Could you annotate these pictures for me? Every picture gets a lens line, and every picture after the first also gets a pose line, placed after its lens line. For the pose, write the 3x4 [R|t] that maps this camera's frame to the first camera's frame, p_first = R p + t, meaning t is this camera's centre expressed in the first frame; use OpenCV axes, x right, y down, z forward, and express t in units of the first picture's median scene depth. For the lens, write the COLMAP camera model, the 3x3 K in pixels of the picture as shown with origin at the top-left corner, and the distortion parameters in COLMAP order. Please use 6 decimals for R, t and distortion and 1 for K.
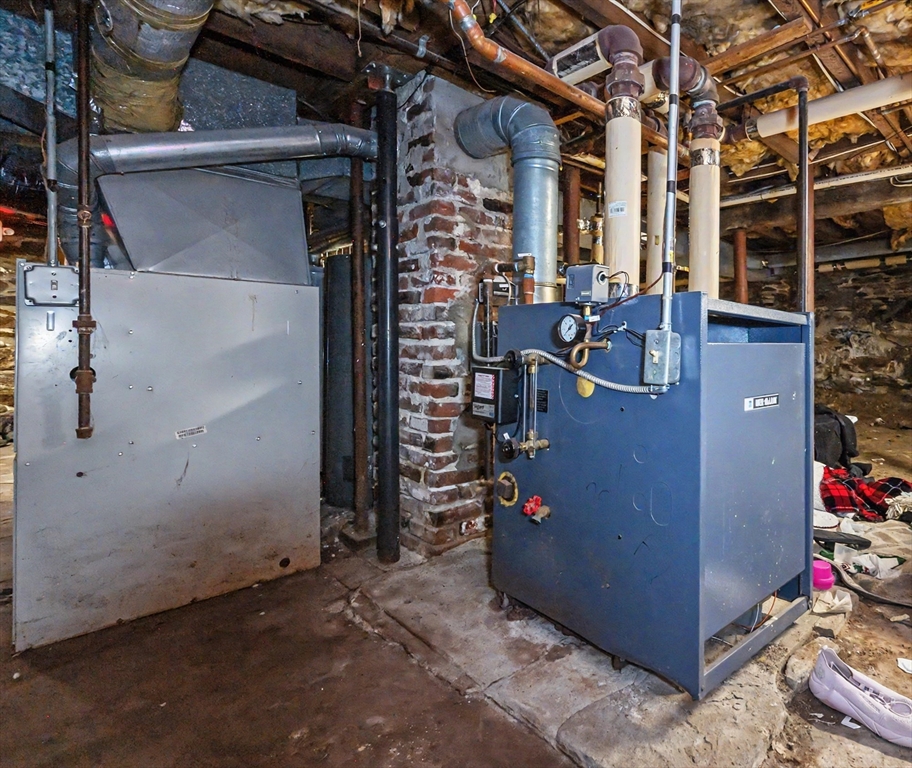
lens RADIAL K [[450.3, 0, 456.1], [0, 450.3, 369.2], [0, 0, 1]] dist [-0.002458, -0.000347]
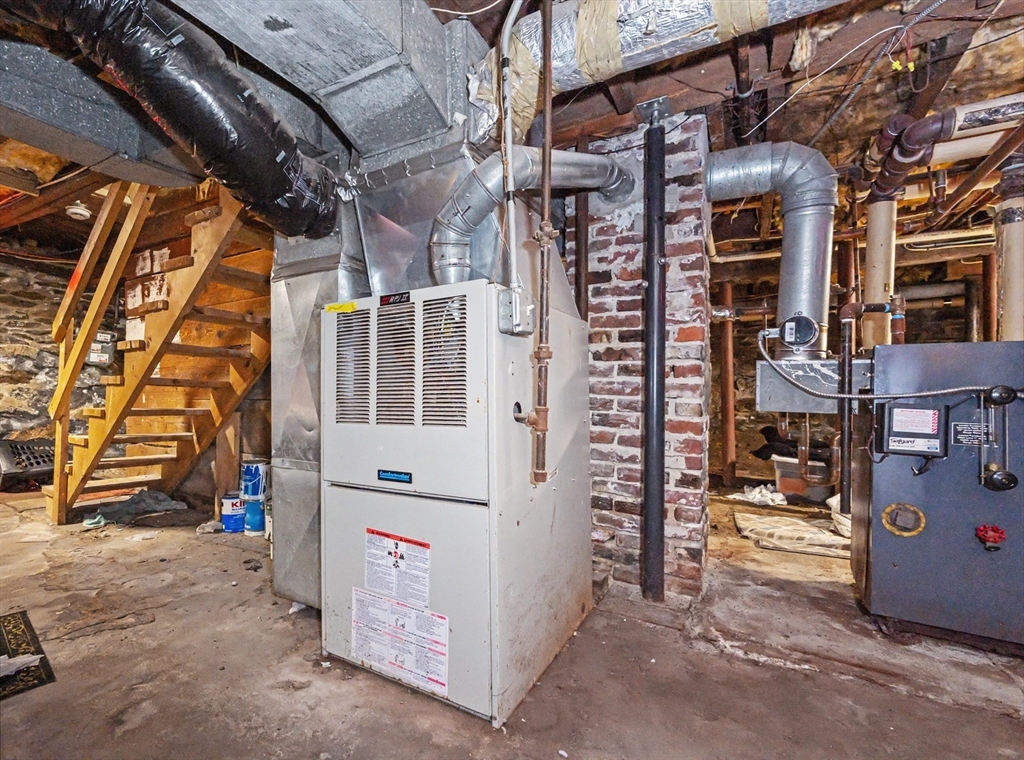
lens RADIAL K [[440.2, 0, 512.1], [0, 440.2, 411.2], [0, 0, 1]] dist [0.000753, 0.000204]
pose [[0.988238, -0.002621, 0.152904, -0.958801], [0.002117, 0.999992, 0.003455, 0.008444], [-0.152912, -0.003091, 0.988235, 0.131440]]
